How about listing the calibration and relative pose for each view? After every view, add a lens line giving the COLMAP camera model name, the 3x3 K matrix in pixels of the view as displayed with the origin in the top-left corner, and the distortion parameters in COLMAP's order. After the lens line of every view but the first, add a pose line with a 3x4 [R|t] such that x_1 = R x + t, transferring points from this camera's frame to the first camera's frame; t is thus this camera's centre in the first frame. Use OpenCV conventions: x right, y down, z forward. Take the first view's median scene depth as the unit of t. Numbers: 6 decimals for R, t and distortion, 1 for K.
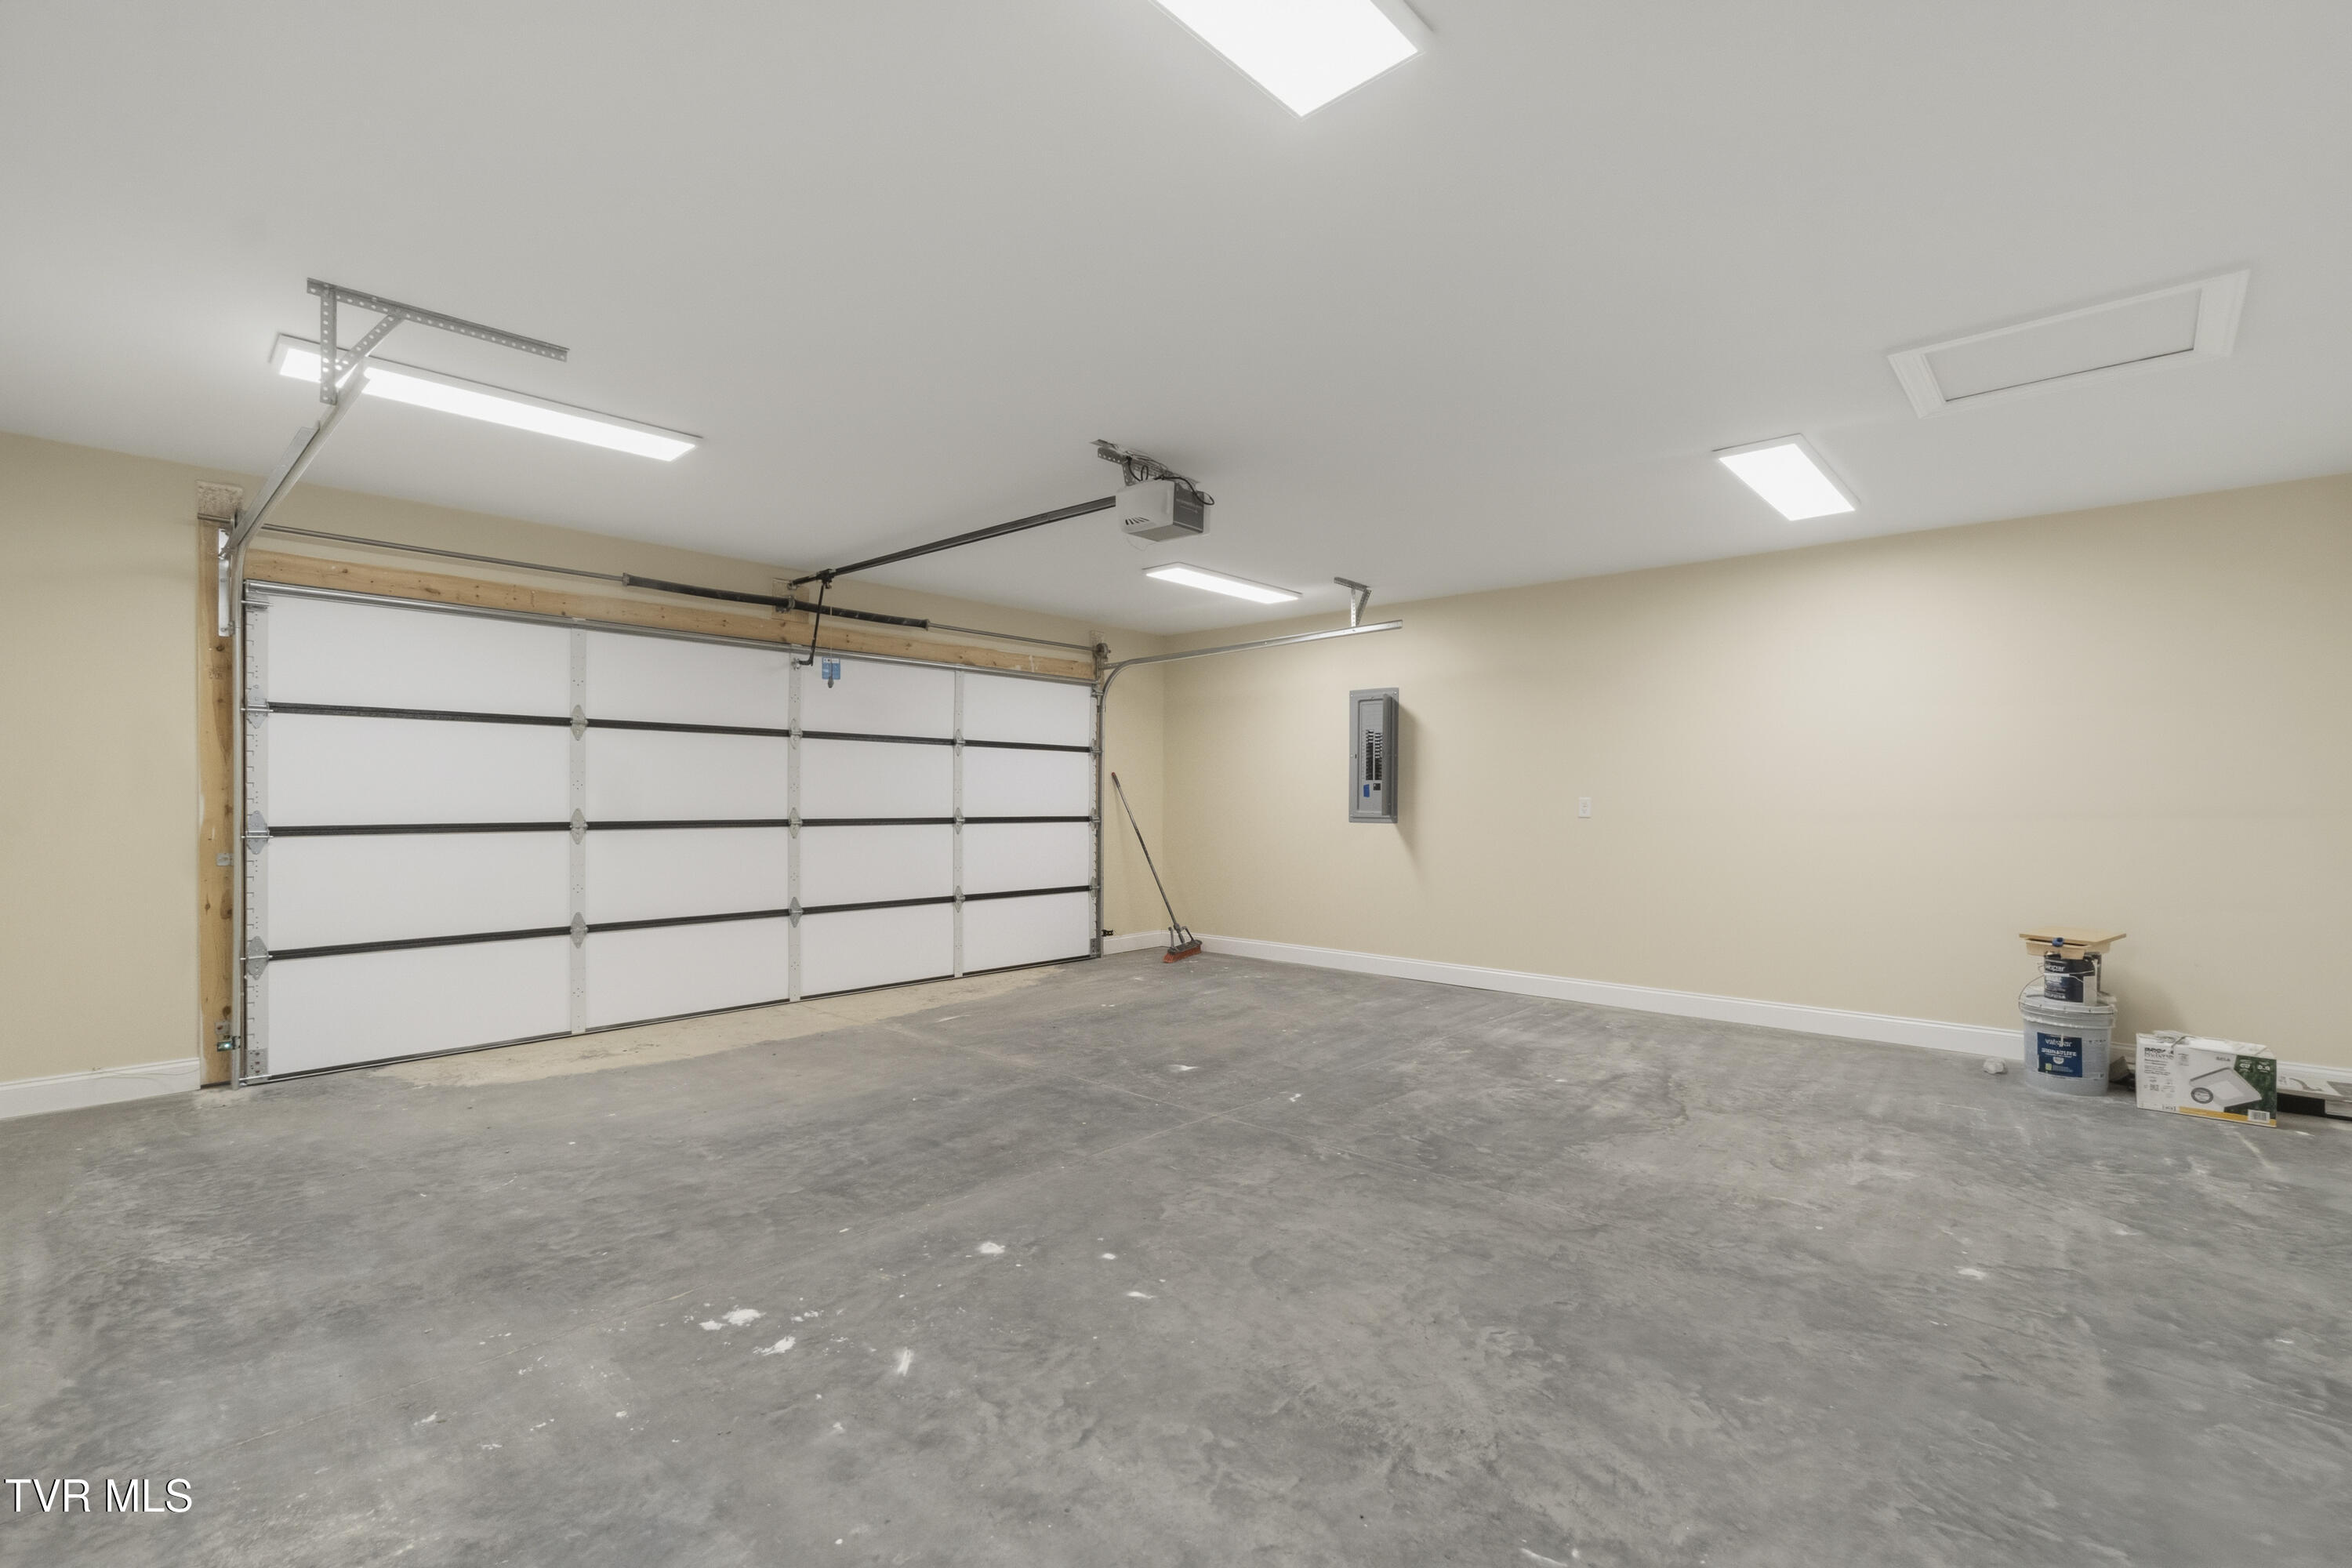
lens RADIAL K [[1015.7, 0, 1181.5], [0, 1015.7, 806.0], [0, 0, 1]] dist [-0.004519, 0.000068]
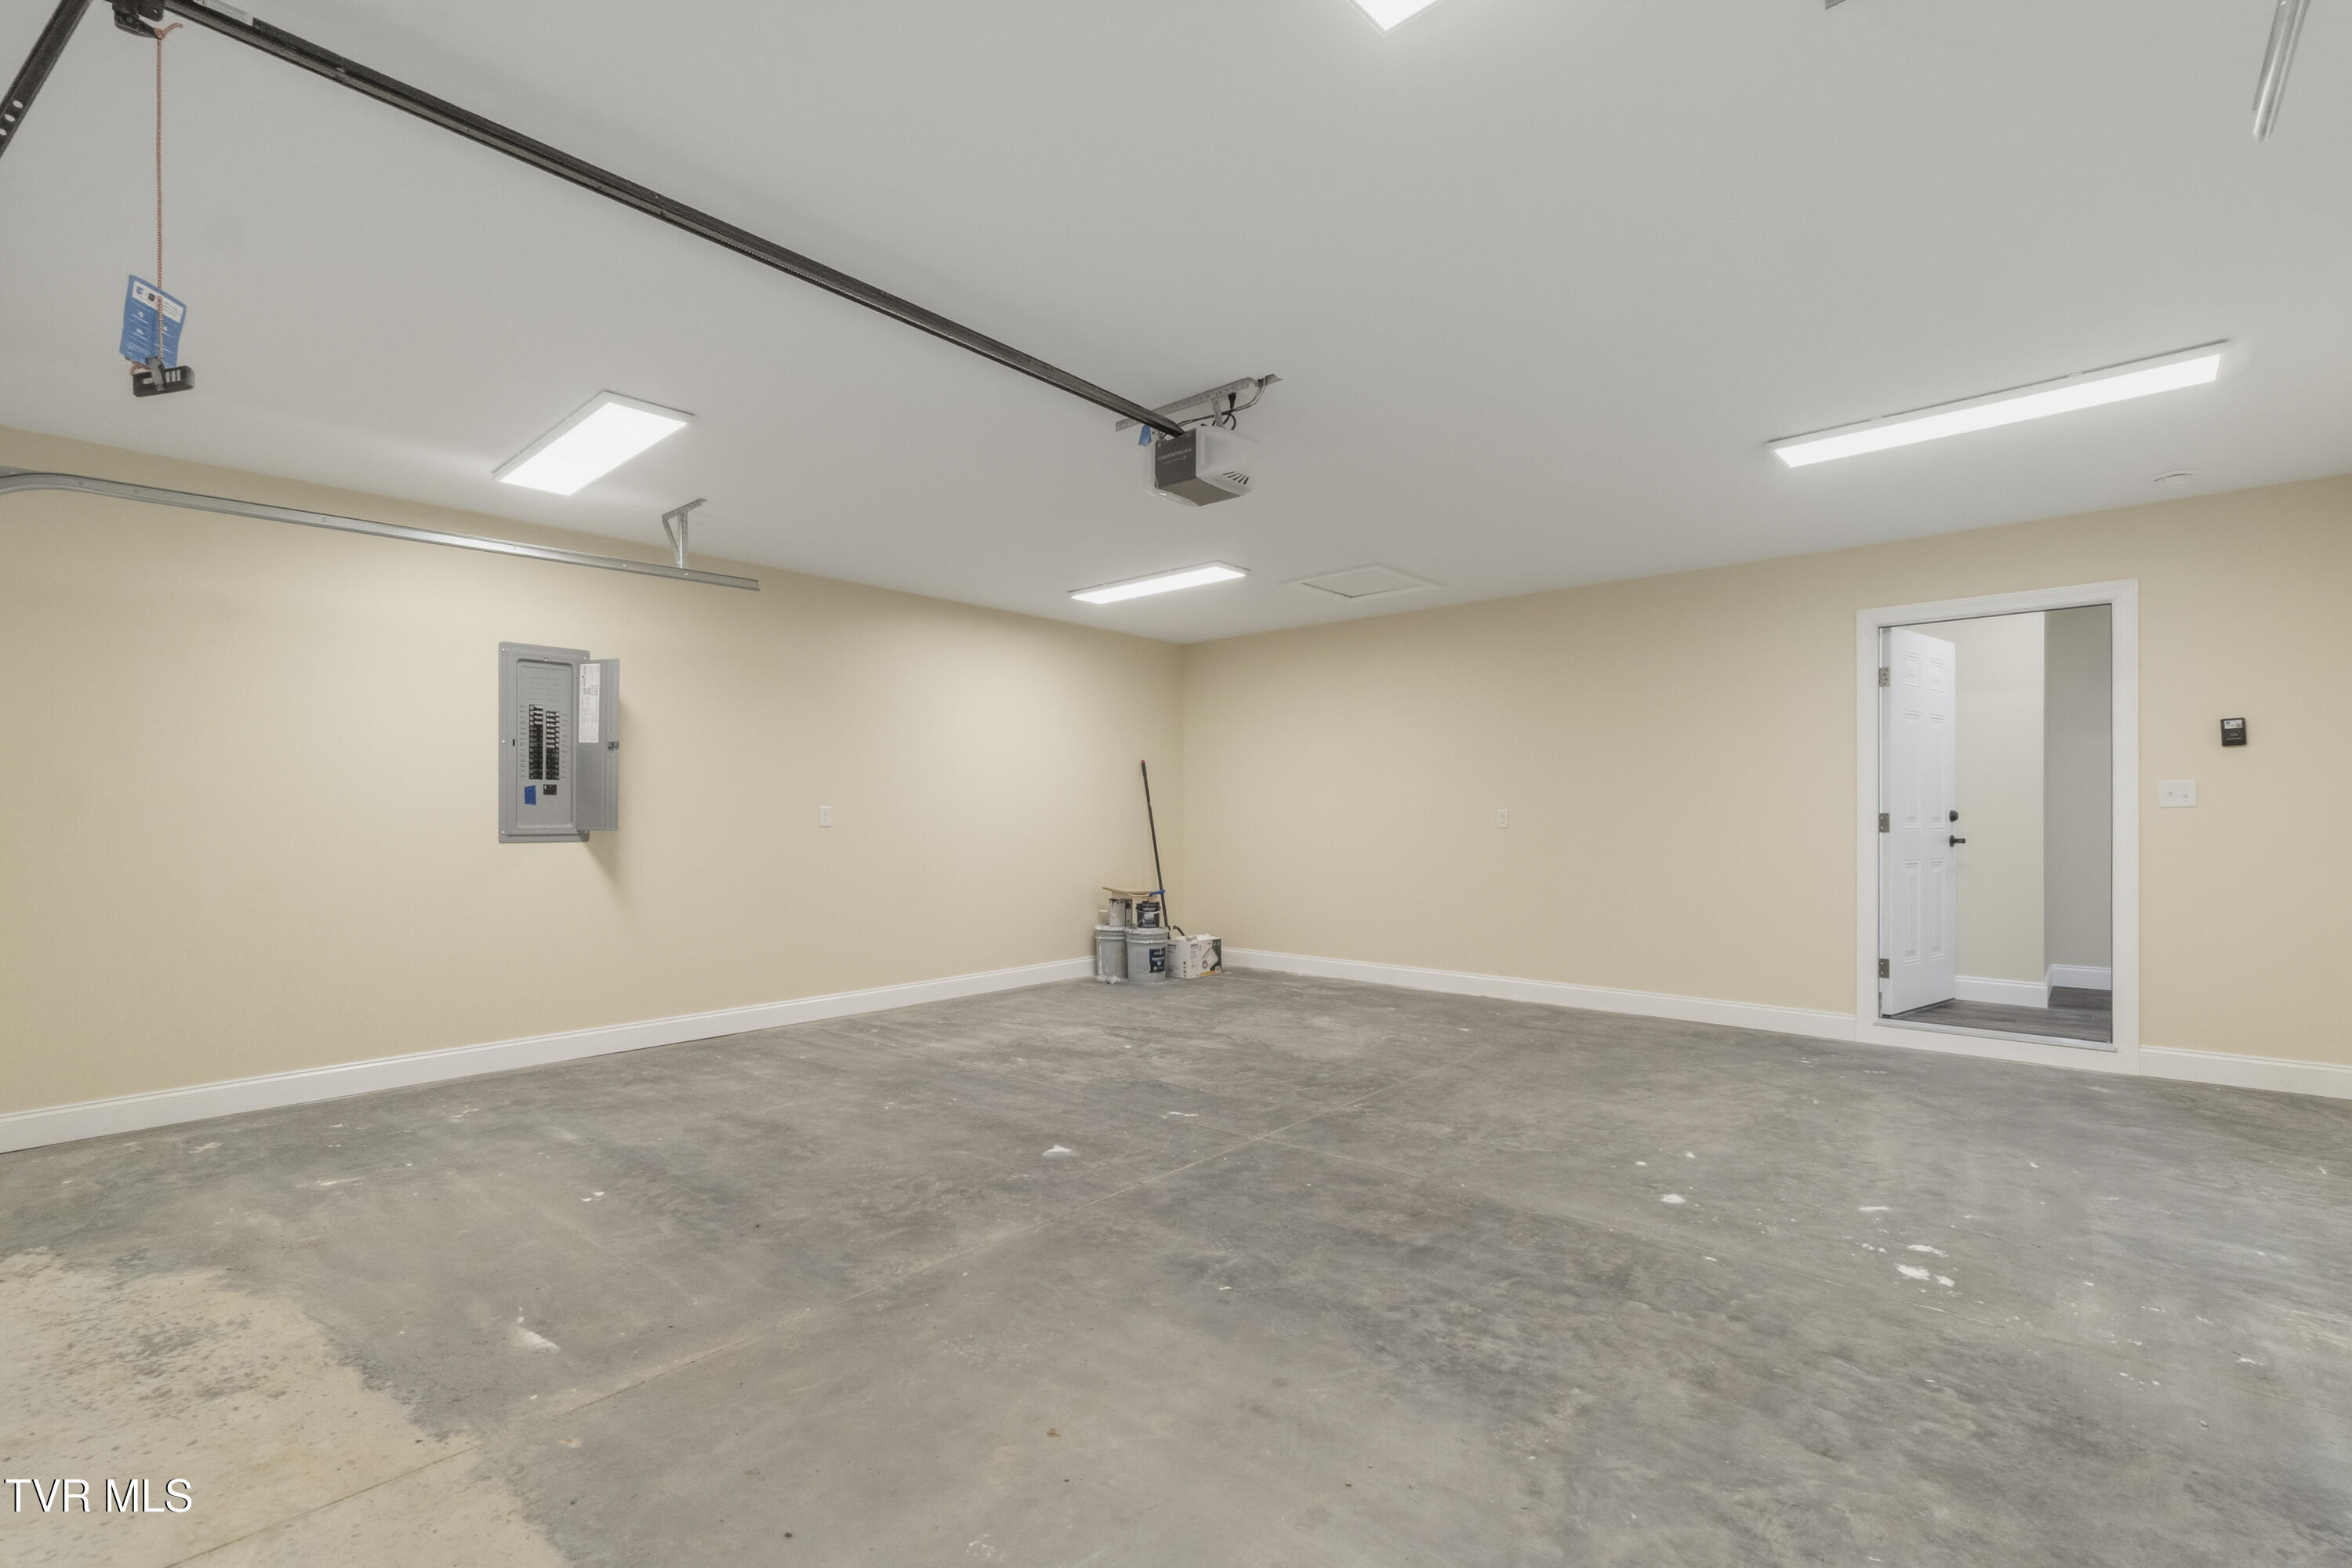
lens RADIAL K [[1022.7, 0, 1171.5], [0, 1022.7, 821.0], [0, 0, 1]] dist [0.000508, 0.000152]
pose [[0.010930, -0.010867, 0.999881, -1.004693], [0.006719, 0.999919, 0.010794, -0.004676], [-0.999918, 0.006600, 0.011002, 1.159956]]
